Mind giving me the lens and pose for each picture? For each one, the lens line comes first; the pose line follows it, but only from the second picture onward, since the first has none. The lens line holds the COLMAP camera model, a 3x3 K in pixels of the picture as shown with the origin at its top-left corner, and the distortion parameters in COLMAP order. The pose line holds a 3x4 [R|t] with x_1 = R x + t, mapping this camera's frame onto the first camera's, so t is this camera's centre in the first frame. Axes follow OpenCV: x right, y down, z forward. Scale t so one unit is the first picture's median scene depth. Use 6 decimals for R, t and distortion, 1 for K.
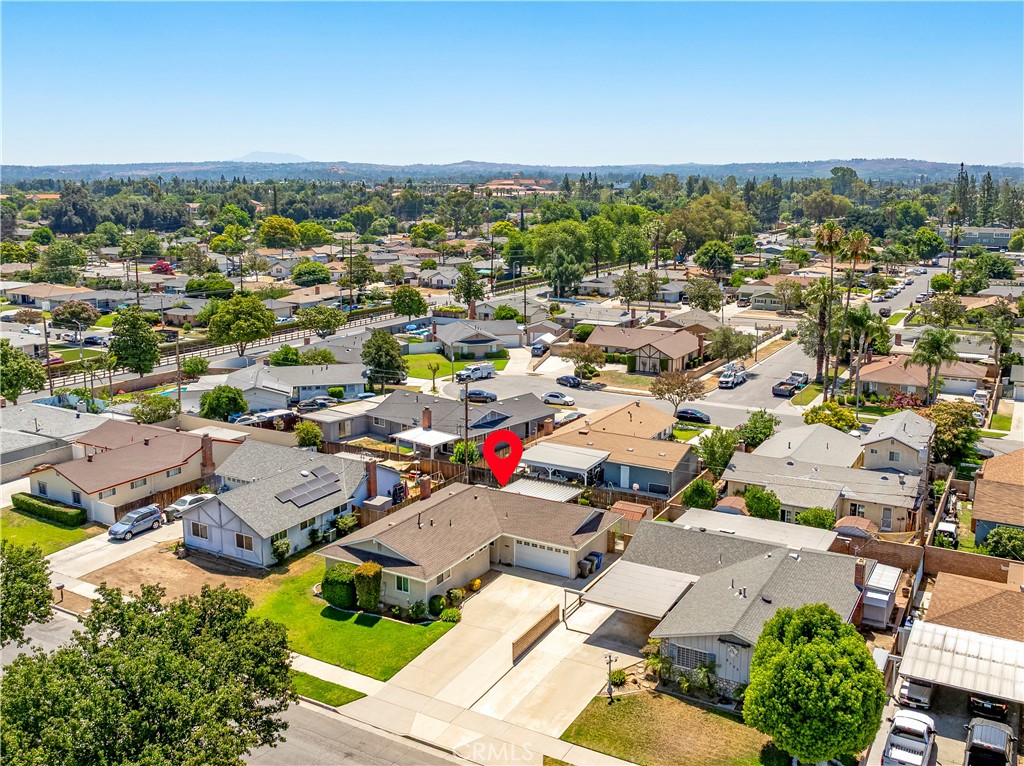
lens RADIAL K [[913.9, 0, 512.0], [0, 913.9, 383.0], [0, 0, 1]] dist [-0.015521, -0.009271]
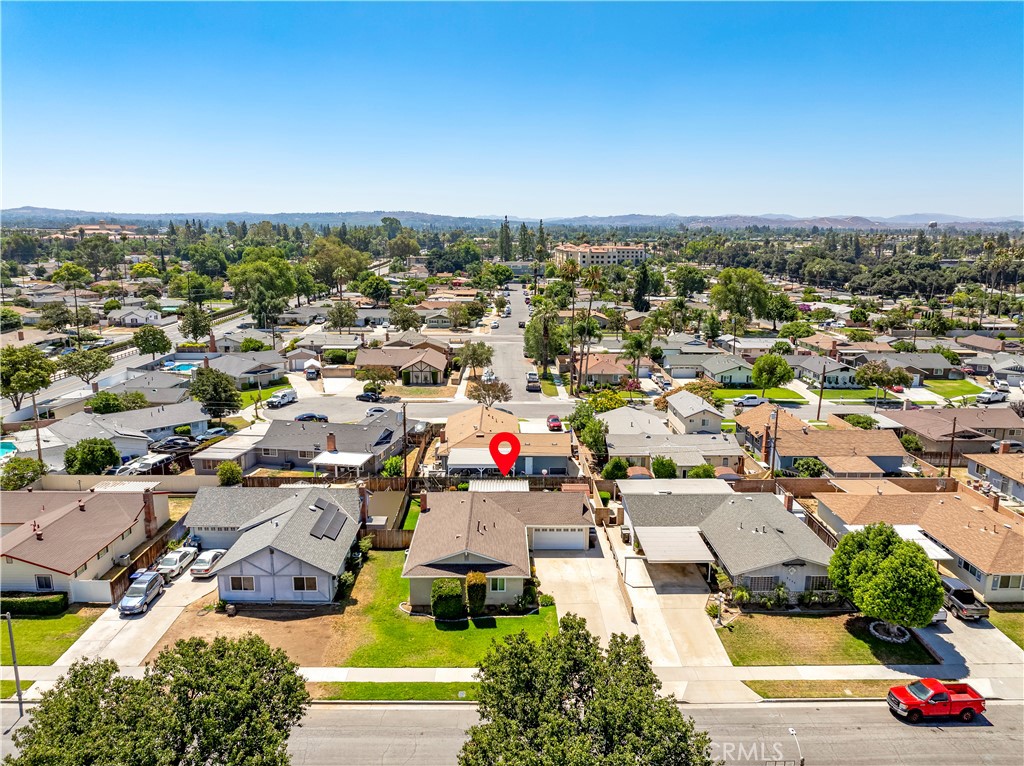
lens RADIAL K [[720.4, 0, 509.1], [0, 720.4, 405.0], [0, 0, 1]] dist [-0.033700, 0.029044]
pose [[0.861050, -0.111572, 0.496130, -0.407441], [0.099369, 0.993742, 0.051019, -0.035946], [-0.498717, 0.005370, 0.866748, 0.165927]]
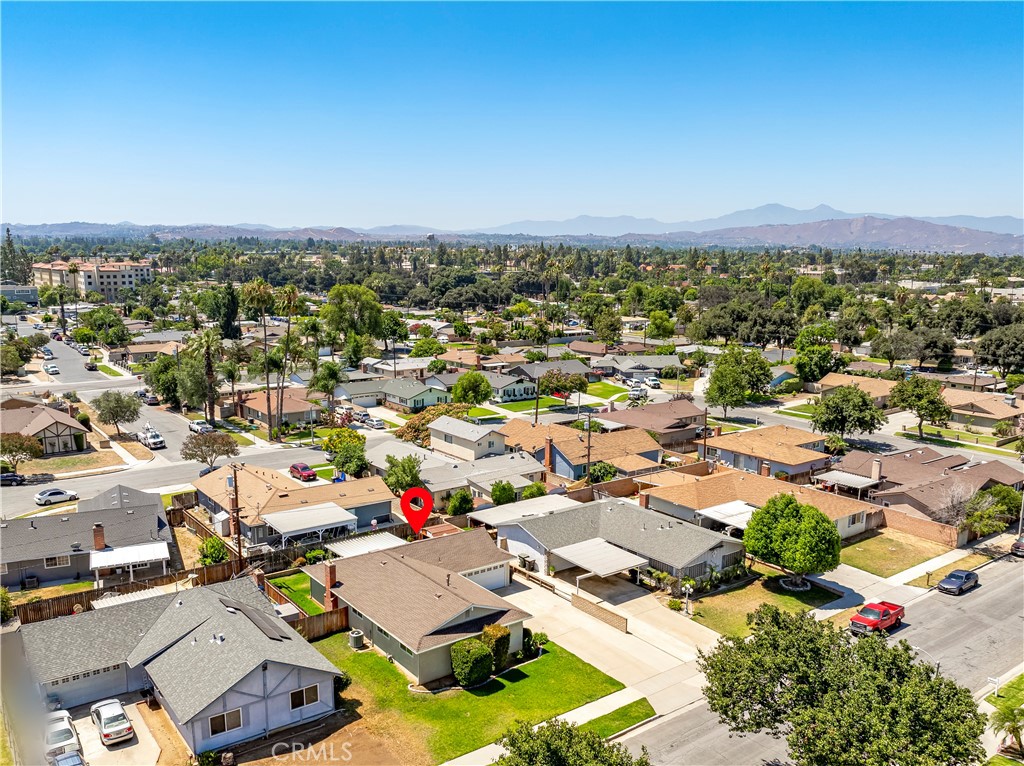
lens RADIAL K [[840.4, 0, 490.2], [0, 840.4, 437.0], [0, 0, 1]] dist [-0.013591, -0.006351]
pose [[0.405834, -0.194719, 0.892963, -0.722621], [0.183776, 0.974471, 0.128970, -0.096120], [-0.895279, 0.111765, 0.431258, 0.443063]]
